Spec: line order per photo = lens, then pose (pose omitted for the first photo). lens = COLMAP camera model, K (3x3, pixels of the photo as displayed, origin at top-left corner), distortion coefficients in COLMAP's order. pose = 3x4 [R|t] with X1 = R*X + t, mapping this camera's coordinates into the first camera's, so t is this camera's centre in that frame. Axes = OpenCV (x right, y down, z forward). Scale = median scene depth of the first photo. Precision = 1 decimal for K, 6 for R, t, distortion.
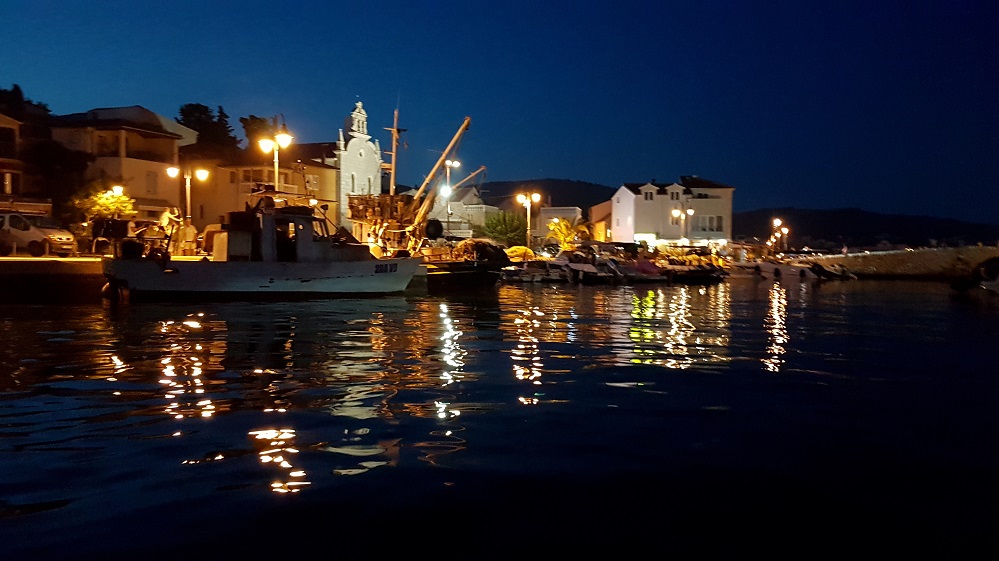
lens RADIAL K [[796.2, 0, 499.5], [0, 796.2, 280.5], [0, 0, 1]] dist [0.031668, -0.004690]
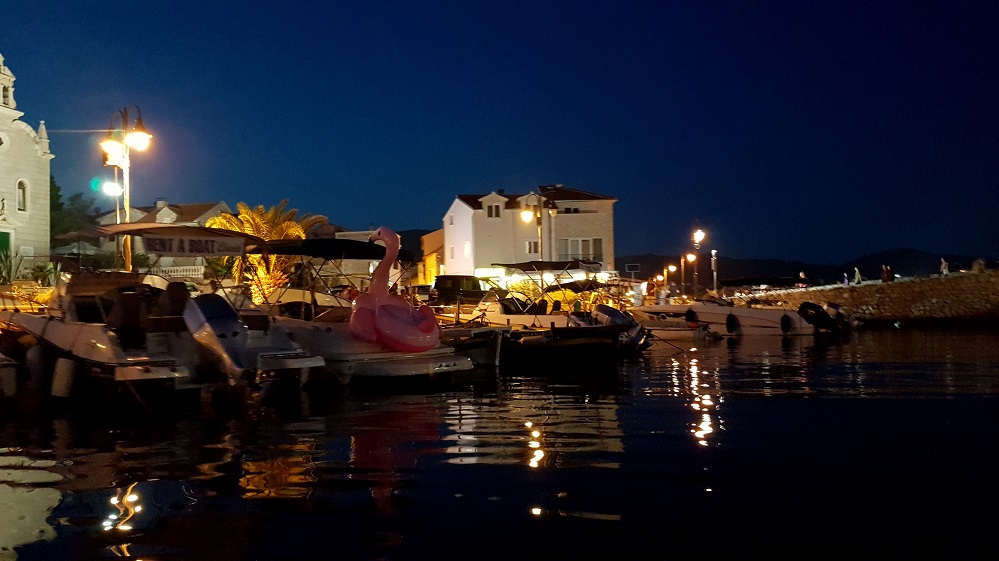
lens RADIAL K [[796.2, 0, 499.5], [0, 796.2, 280.5], [0, 0, 1]] dist [0.031668, -0.004690]
pose [[0.986621, -0.026431, 0.160873, 0.083441], [0.036709, 0.997447, -0.061259, -0.006900], [-0.158843, 0.066345, 0.985072, 0.346427]]
